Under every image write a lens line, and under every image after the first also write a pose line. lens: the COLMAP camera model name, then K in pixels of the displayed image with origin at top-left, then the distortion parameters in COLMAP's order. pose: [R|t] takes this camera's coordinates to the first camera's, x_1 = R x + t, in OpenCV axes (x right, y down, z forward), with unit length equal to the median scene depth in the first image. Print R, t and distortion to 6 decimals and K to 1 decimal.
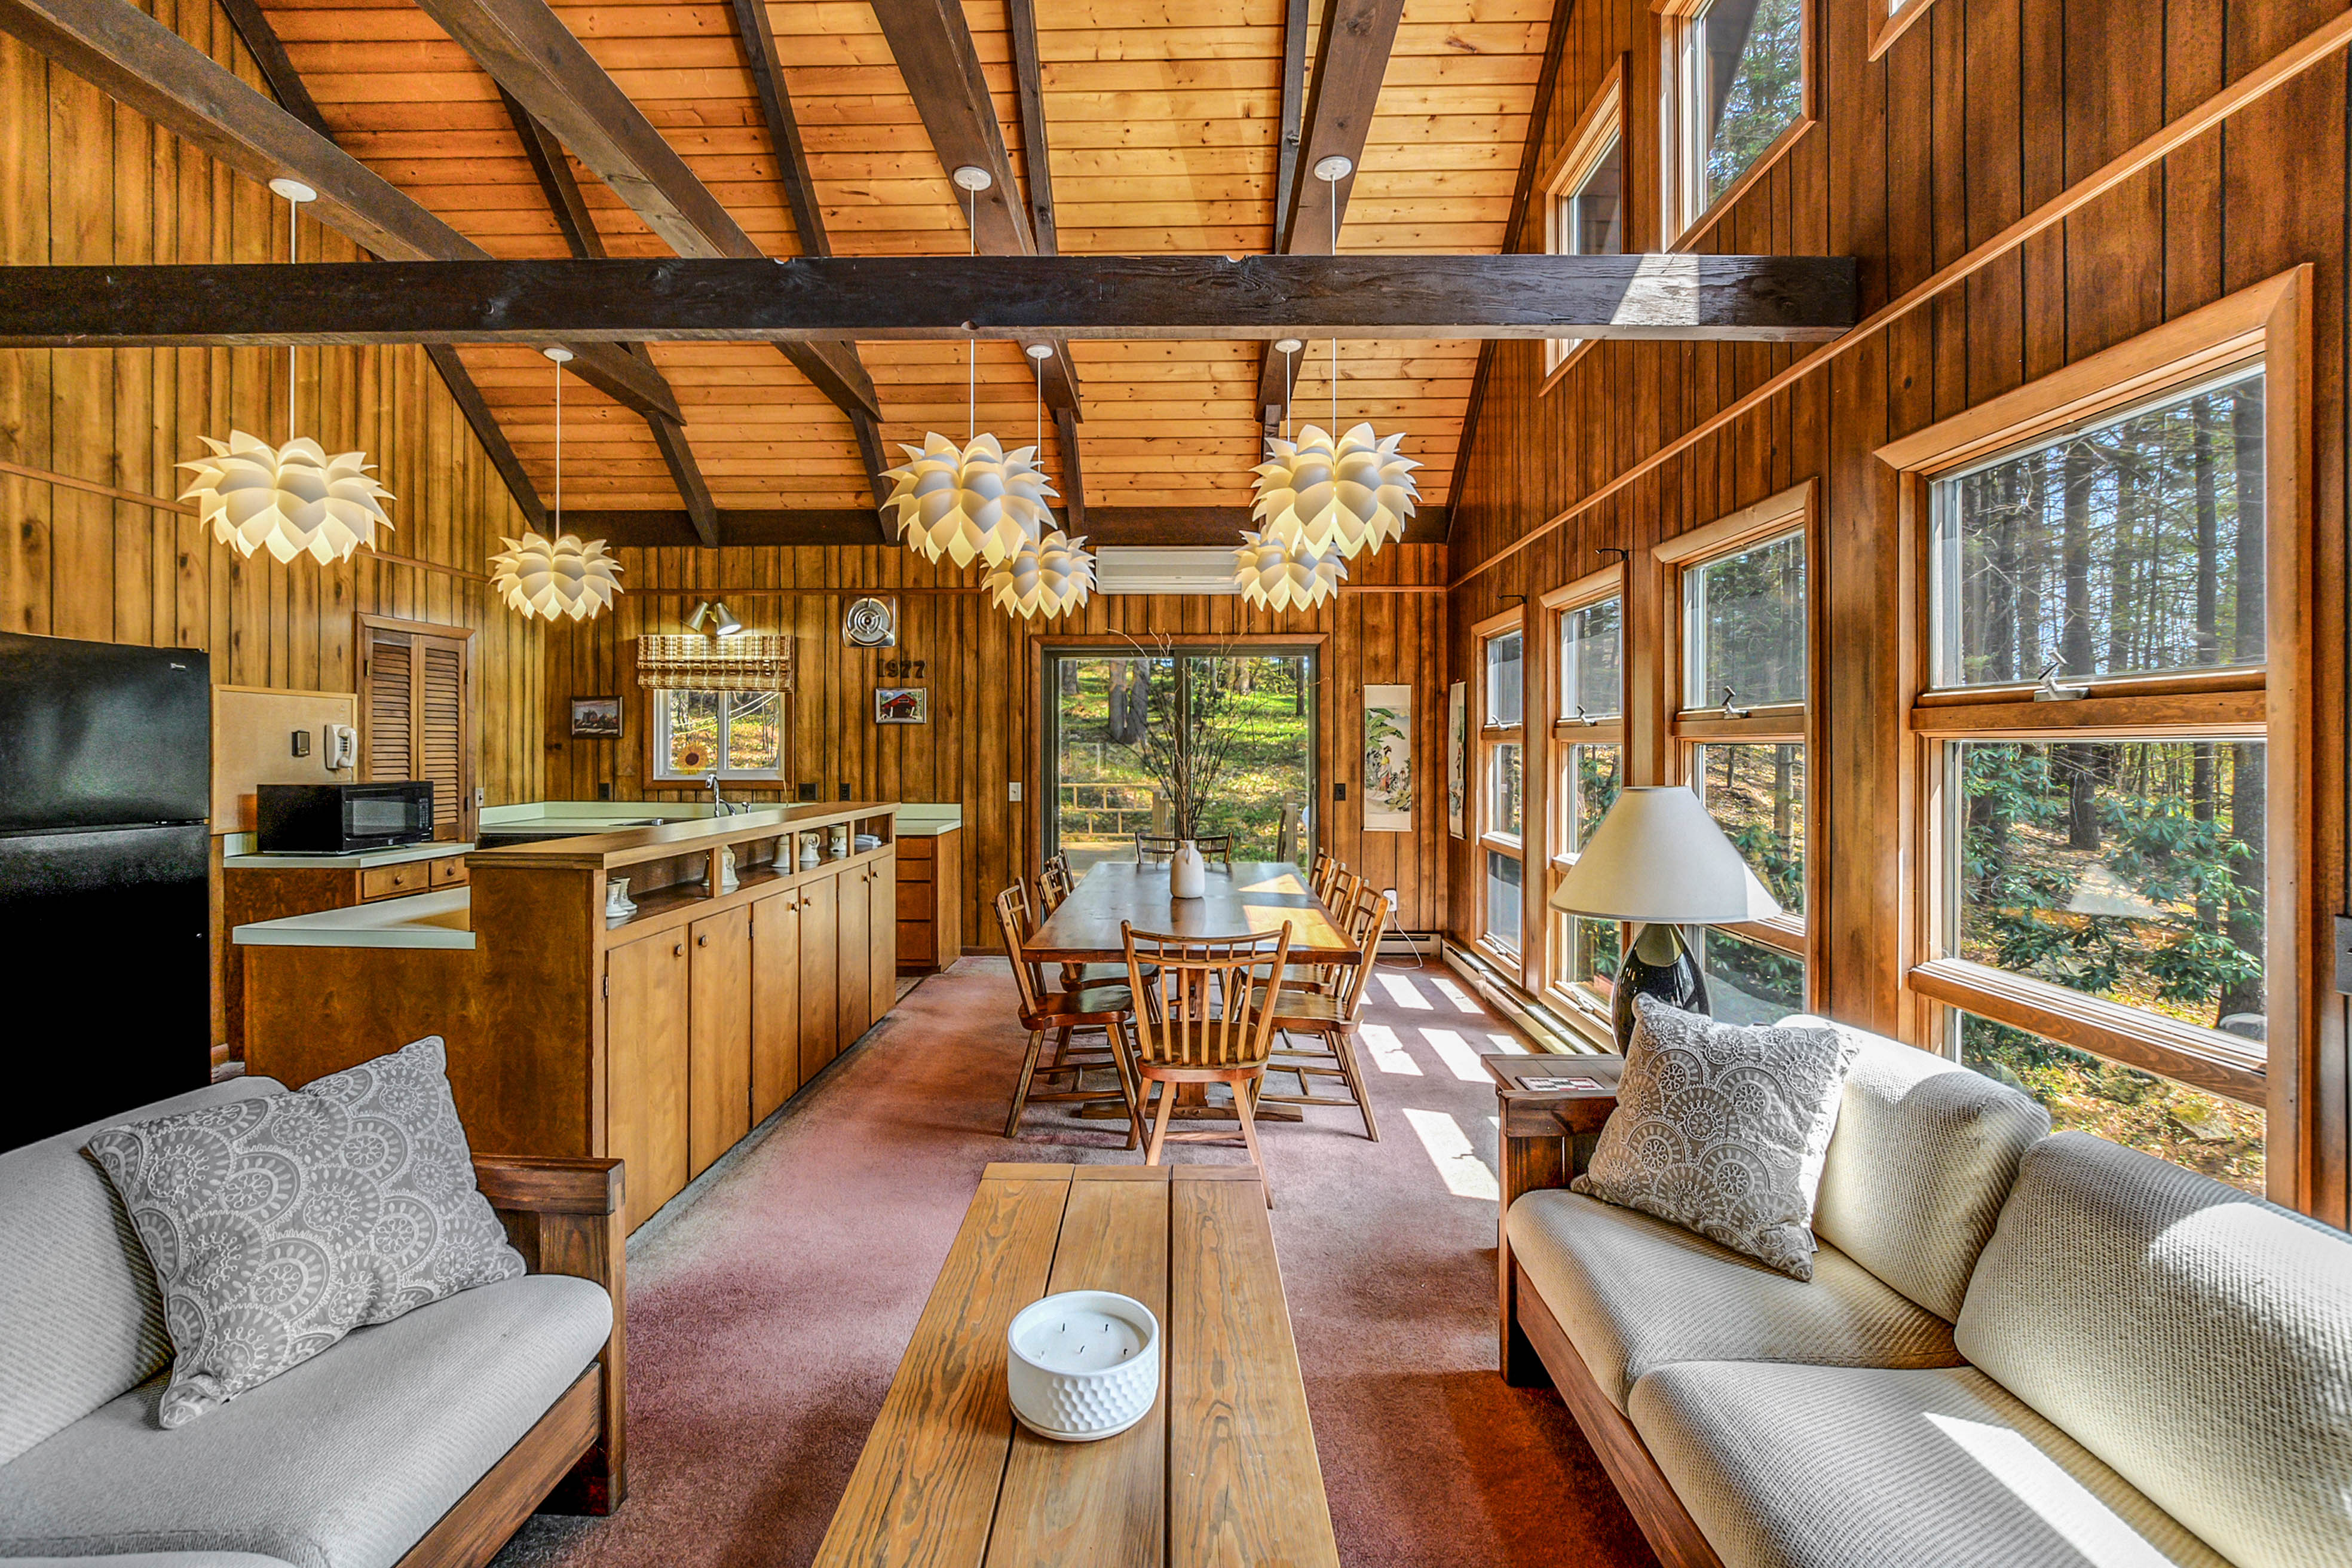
lens RADIAL K [[987.7, 0, 1176.7], [0, 987.7, 752.9], [0, 0, 1]] dist [0.002699, 0.000335]
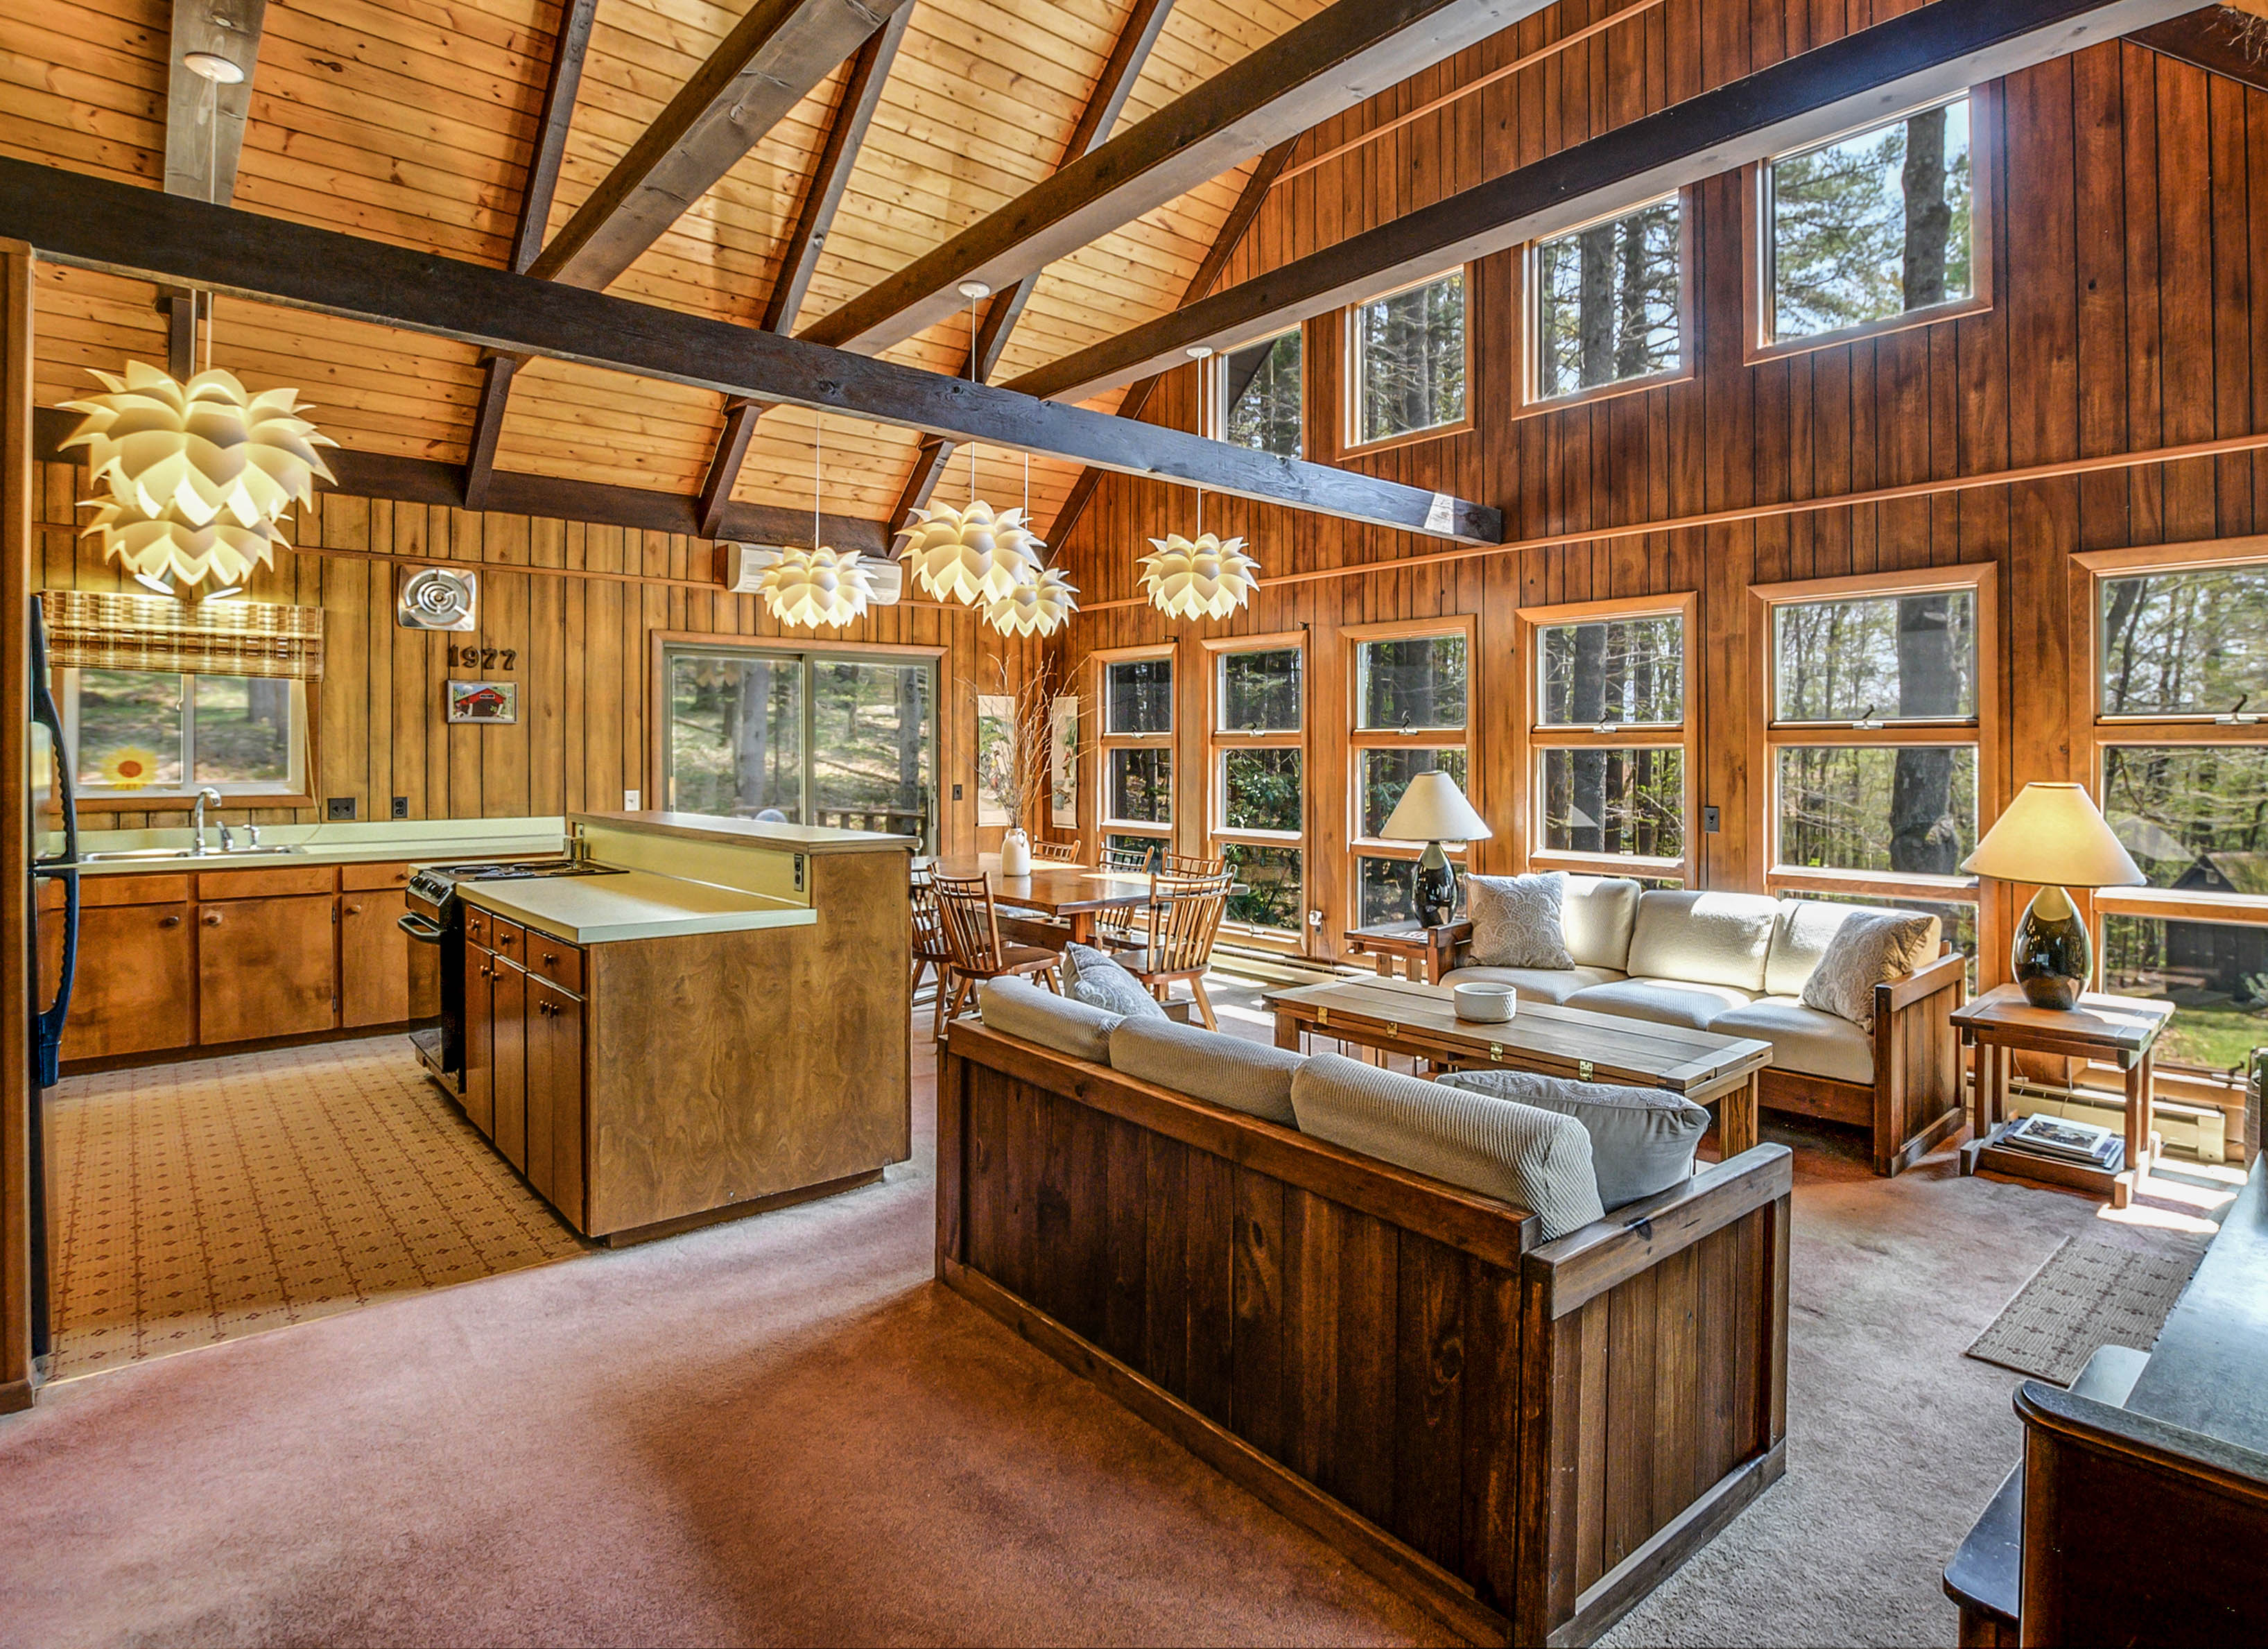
lens RADIAL K [[1214.1, 0, 1137.5], [0, 1214.1, 736.2], [0, 0, 1]] dist [-0.000320, -0.000395]
pose [[0.759005, 0.006638, 0.651051, -0.537688], [0.003865, 0.999884, -0.014699, -0.001540], [-0.651073, 0.013673, 0.758892, -0.143912]]
